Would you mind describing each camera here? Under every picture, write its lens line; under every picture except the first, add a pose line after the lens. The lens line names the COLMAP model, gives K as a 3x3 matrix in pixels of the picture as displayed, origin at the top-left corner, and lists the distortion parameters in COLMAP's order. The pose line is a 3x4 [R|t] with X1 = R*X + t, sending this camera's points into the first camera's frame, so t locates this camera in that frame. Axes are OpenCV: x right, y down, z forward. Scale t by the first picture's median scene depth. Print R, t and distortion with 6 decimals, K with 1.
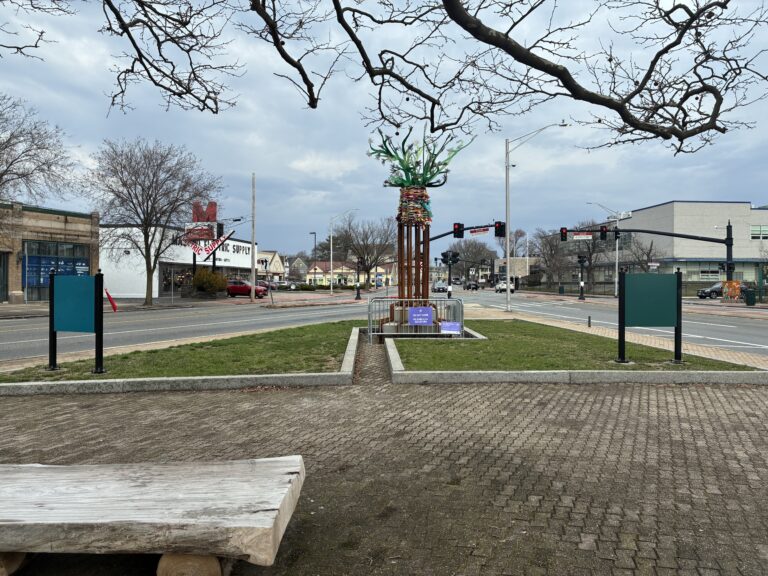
lens RADIAL K [[583.2, 0, 384.0], [0, 583.2, 288.0], [0, 0, 1]] dist [0.018934, -0.004376]
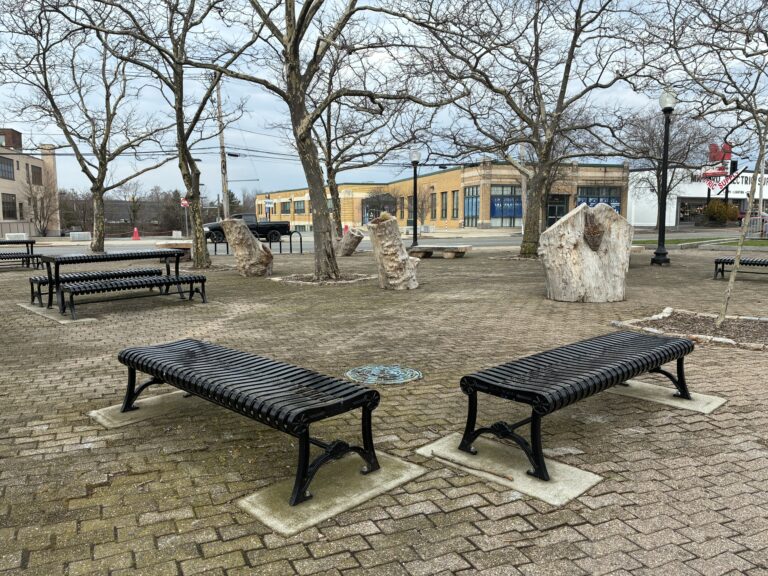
lens RADIAL K [[583.2, 0, 384.0], [0, 583.2, 288.0], [0, 0, 1]] dist [0.018934, -0.004376]
pose [[0.635923, 0.083885, -0.767180, 0.216499], [0.001574, 0.993932, 0.109983, 0.011260], [0.771751, -0.071148, 0.631932, -0.314785]]
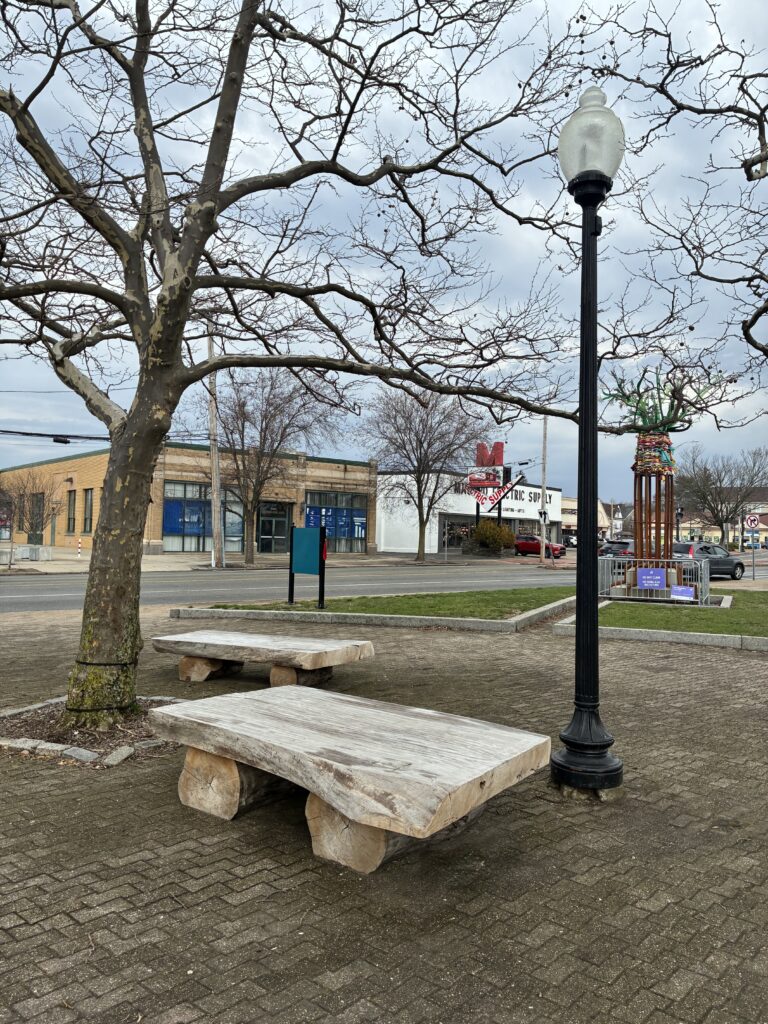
lens RADIAL K [[770.0, 0, 384.0], [0, 770.0, 512.0], [0, 0, 1]] dist [0.092477, -0.000625]
pose [[0.891866, 0.003907, -0.452283, 0.075798], [-0.023816, 0.998981, -0.038334, 0.000836], [0.451673, 0.044961, 0.891050, -0.079897]]
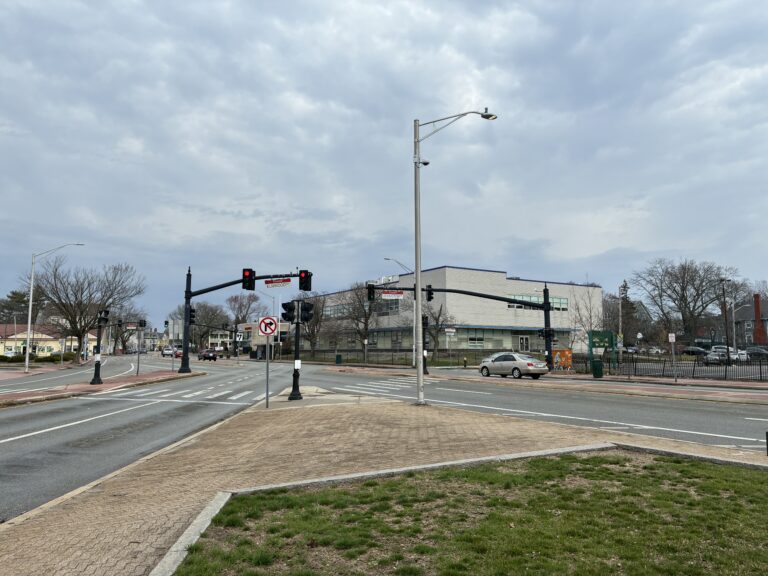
lens RADIAL K [[583.2, 0, 384.0], [0, 583.2, 288.0], [0, 0, 1]] dist [0.018934, -0.004376]
pose [[0.885803, 0.046145, 0.461761, -0.066222], [0.007088, 0.993582, -0.112888, -0.006685], [-0.464007, 0.103270, 0.879791, 0.341180]]
